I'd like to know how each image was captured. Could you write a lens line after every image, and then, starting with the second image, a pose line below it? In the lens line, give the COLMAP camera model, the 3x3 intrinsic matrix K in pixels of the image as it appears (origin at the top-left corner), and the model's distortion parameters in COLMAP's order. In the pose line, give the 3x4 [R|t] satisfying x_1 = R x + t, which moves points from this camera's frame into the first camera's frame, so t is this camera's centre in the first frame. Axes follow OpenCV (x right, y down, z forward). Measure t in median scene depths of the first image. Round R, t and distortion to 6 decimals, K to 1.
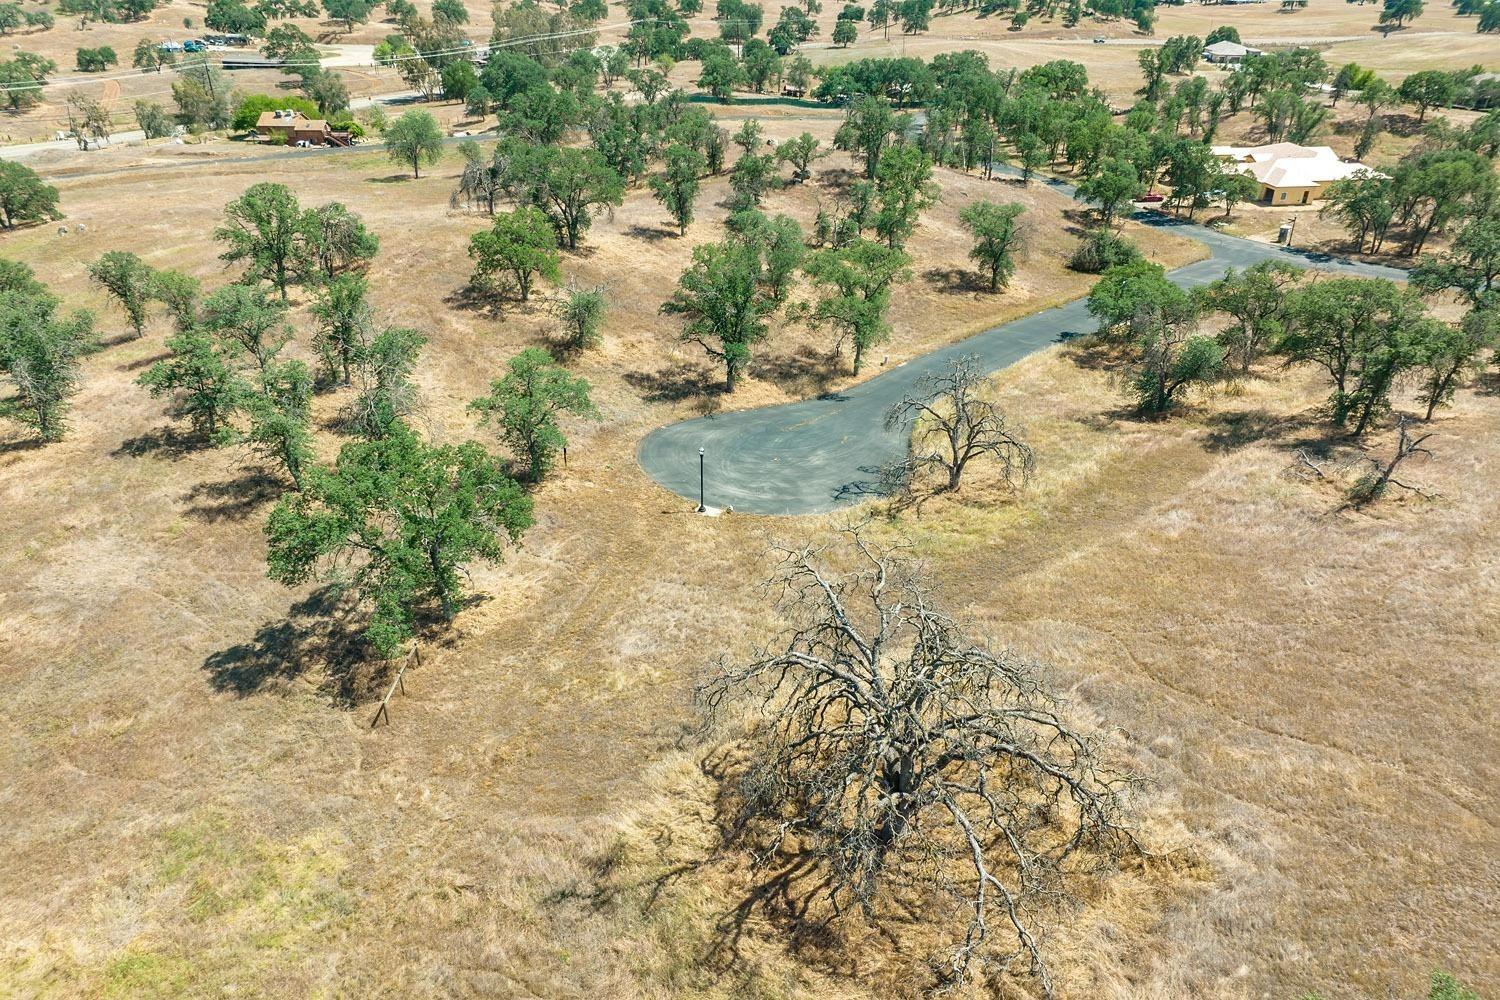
lens RADIAL K [[1040.6, 0, 749.0], [0, 1040.6, 500.7], [0, 0, 1]] dist [-0.009011, 0.012150]
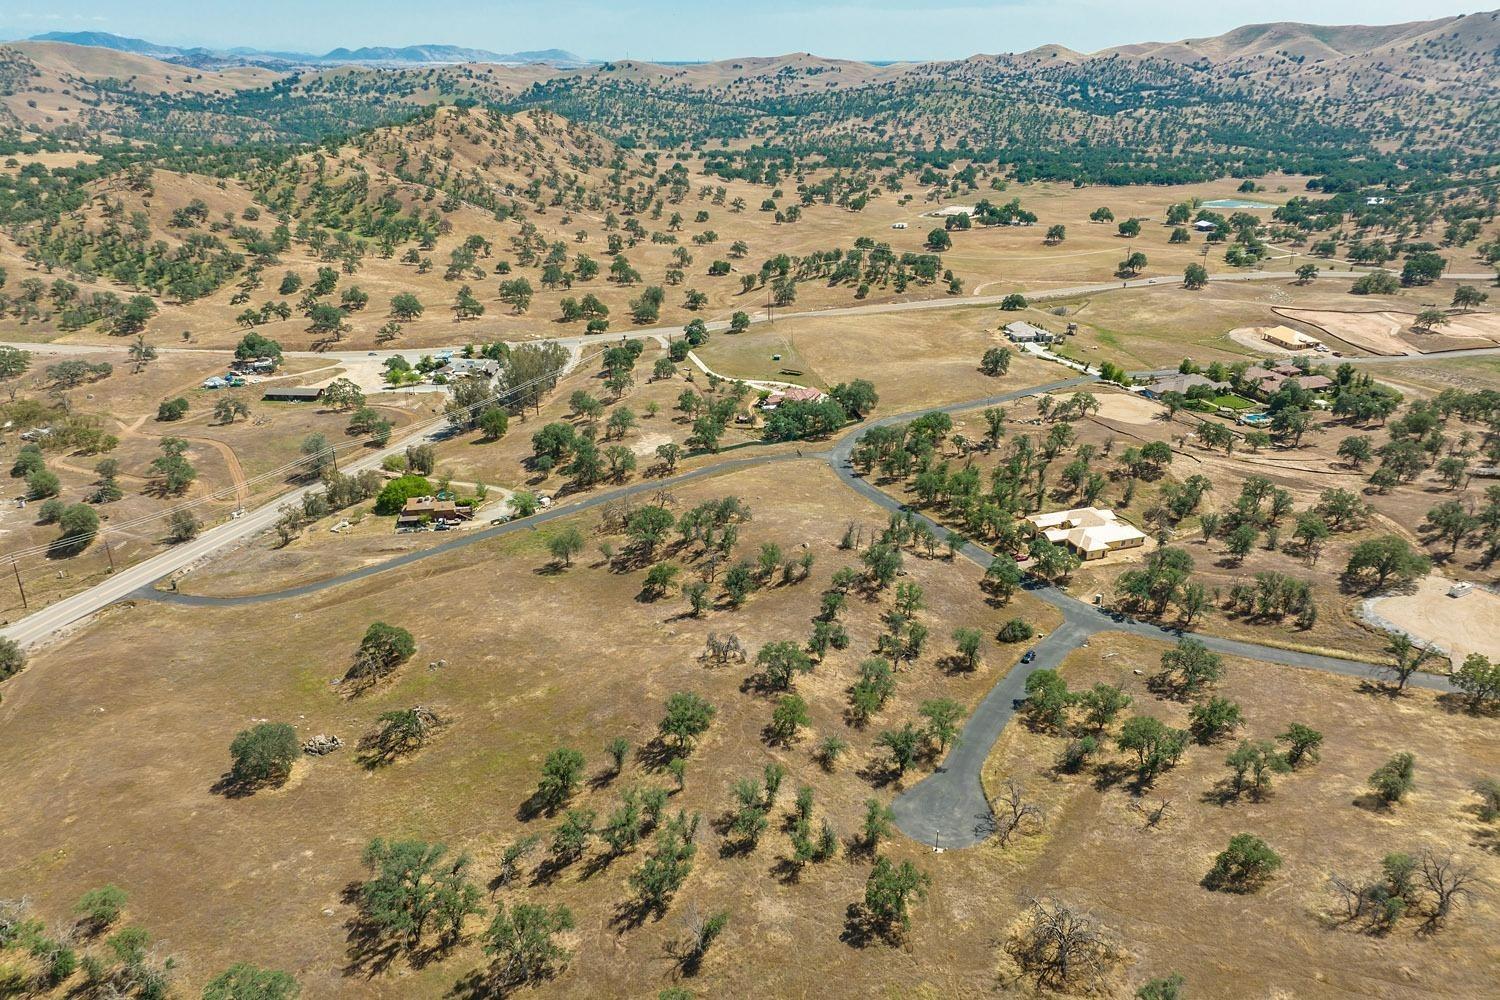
lens RADIAL K [[1040.6, 0, 751.1], [0, 1040.6, 499.2], [0, 0, 1]] dist [-0.009011, 0.012150]
pose [[0.982728, -0.078726, 0.167477, -0.695176], [0.097058, 0.989804, -0.104244, -0.510429], [-0.157563, 0.118699, 0.980349, -1.322750]]
